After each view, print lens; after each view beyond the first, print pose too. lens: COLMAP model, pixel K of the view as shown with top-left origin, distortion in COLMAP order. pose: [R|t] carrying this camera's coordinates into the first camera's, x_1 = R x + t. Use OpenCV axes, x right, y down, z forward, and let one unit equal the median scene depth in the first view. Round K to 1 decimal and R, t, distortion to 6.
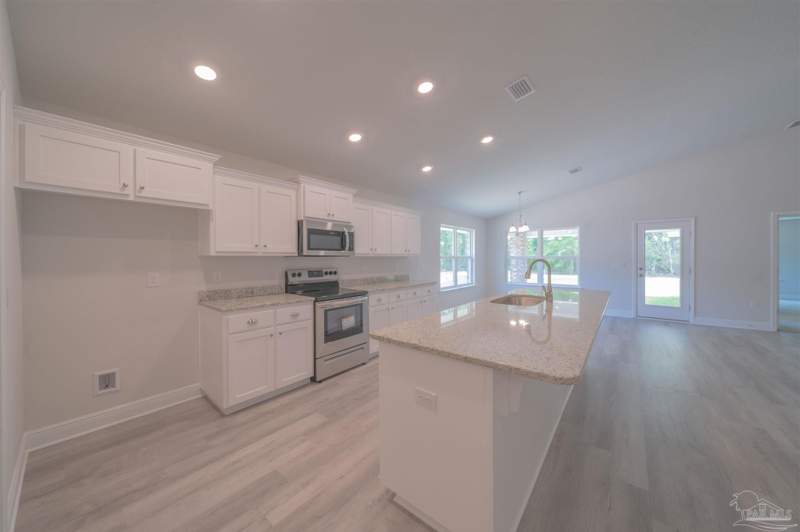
lens RADIAL K [[286.4, 0, 395.1], [0, 286.4, 257.8], [0, 0, 1]] dist [0.000316, -0.000017]
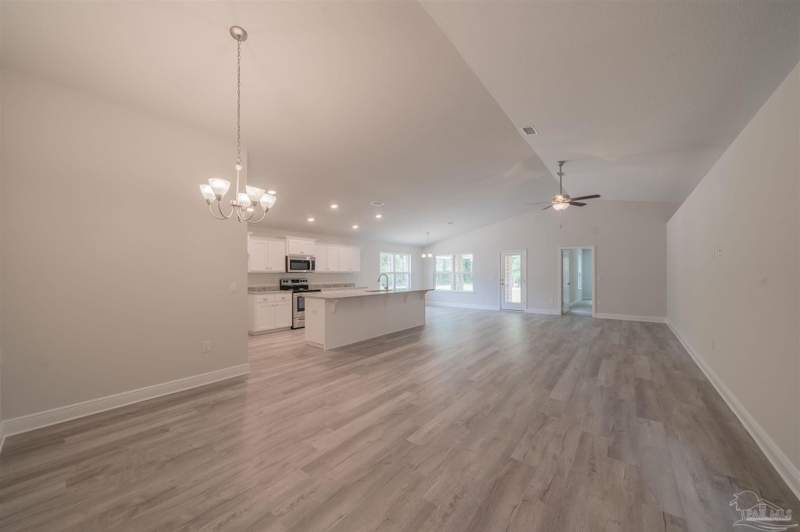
lens RADIAL K [[286.4, 0, 405.7], [0, 286.4, 273.4], [0, 0, 1]] dist [0.000316, -0.000017]
pose [[0.999843, 0.001367, 0.017683, 0.488297], [-0.001395, 0.999998, 0.001593, -0.003663], [-0.017681, -0.001618, 0.999842, -1.089864]]
